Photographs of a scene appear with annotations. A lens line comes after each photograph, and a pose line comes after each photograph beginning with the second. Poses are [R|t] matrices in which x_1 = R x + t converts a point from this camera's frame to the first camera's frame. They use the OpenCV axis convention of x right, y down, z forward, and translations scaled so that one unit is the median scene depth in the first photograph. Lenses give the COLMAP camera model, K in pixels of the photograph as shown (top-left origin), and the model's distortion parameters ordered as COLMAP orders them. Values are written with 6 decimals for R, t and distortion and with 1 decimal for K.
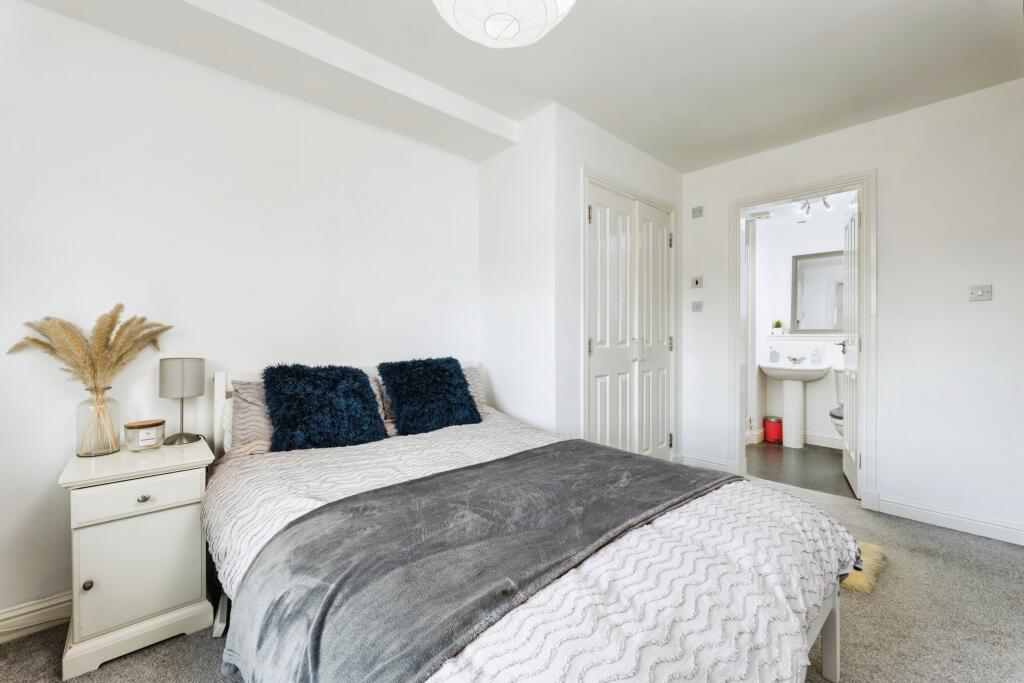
lens RADIAL K [[422.7, 0, 512.6], [0, 422.7, 333.8], [0, 0, 1]] dist [0.000141, 0.000010]
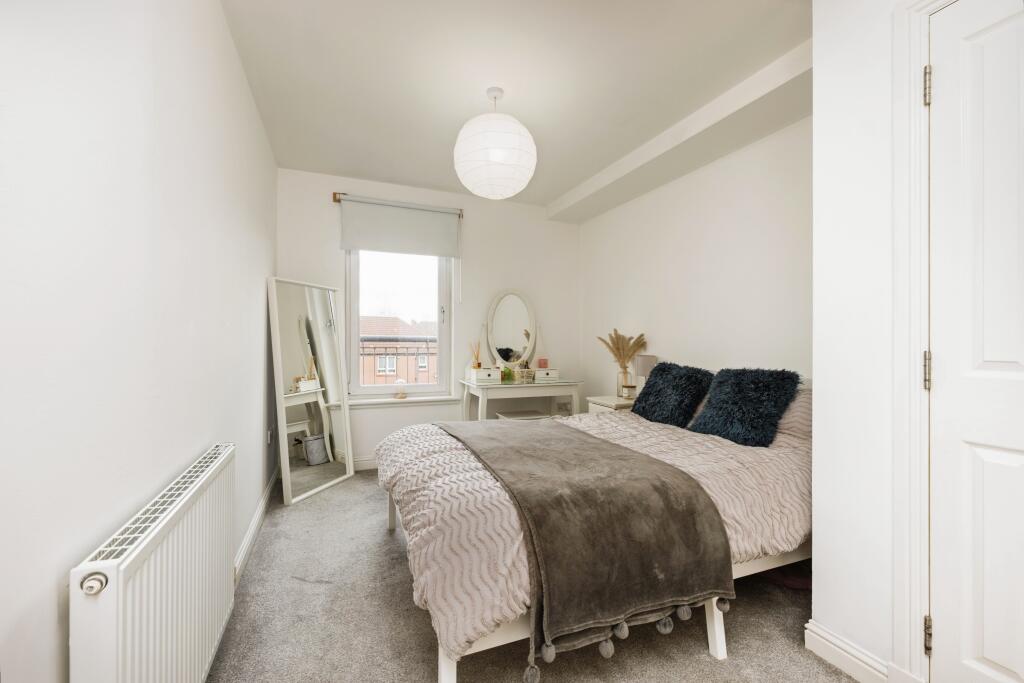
lens RADIAL K [[420.7, 0, 512.0], [0, 420.7, 341.5], [0, 0, 1]] dist [0.000021, -0.000045]
pose [[-0.343624, -0.002813, -0.939103, 1.015462], [-0.004620, 0.999988, -0.001305, 0.002365], [0.939096, 0.003891, -0.343633, 0.953482]]
